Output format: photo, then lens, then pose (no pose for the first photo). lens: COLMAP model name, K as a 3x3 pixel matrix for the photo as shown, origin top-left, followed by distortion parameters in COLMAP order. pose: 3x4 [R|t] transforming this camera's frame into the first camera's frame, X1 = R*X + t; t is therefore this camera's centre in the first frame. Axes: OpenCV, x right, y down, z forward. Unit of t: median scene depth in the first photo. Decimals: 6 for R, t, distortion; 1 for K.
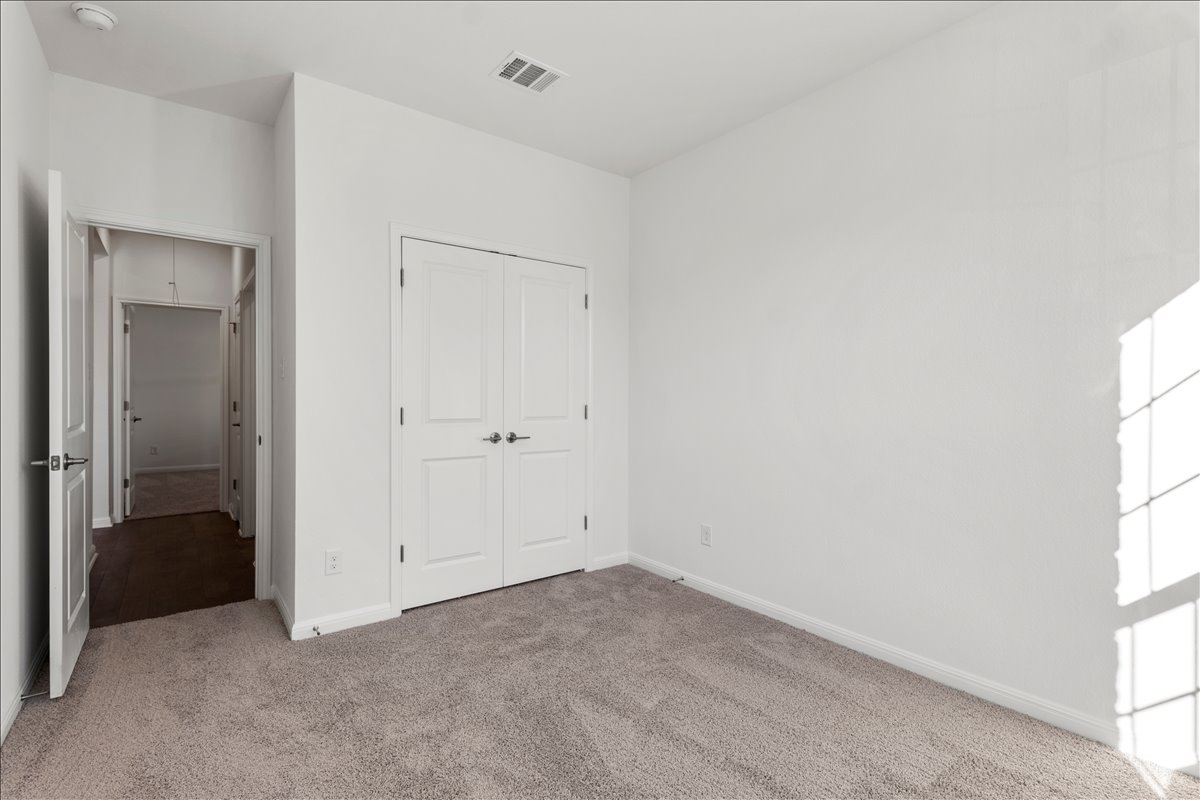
lens RADIAL K [[556.6, 0, 600.6], [0, 556.6, 406.1], [0, 0, 1]] dist [0.001756, -0.000126]
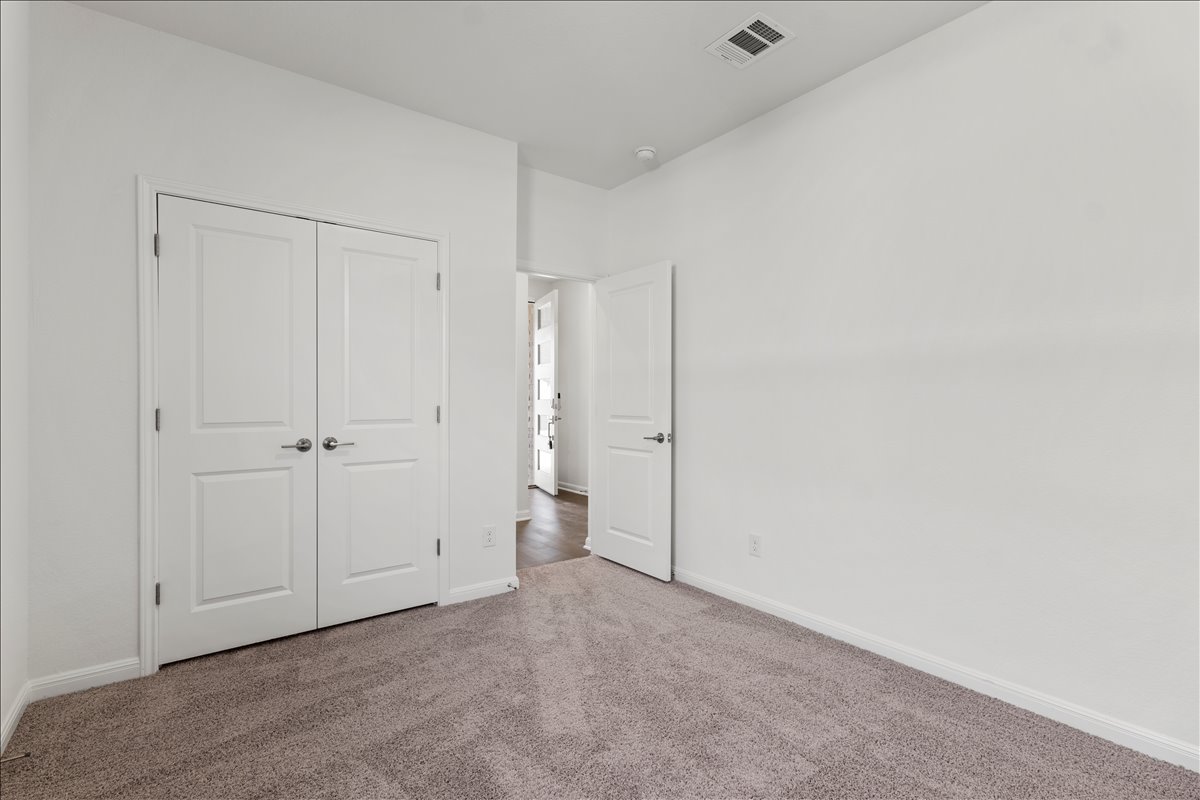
lens RADIAL K [[556.6, 0, 597.9], [0, 556.6, 392.9], [0, 0, 1]] dist [0.001756, -0.000126]
pose [[0.999953, 0.000769, -0.009653, 0.243078], [-0.000967, 0.999791, -0.020441, -0.003478], [0.009636, 0.020449, 0.999744, 0.185507]]
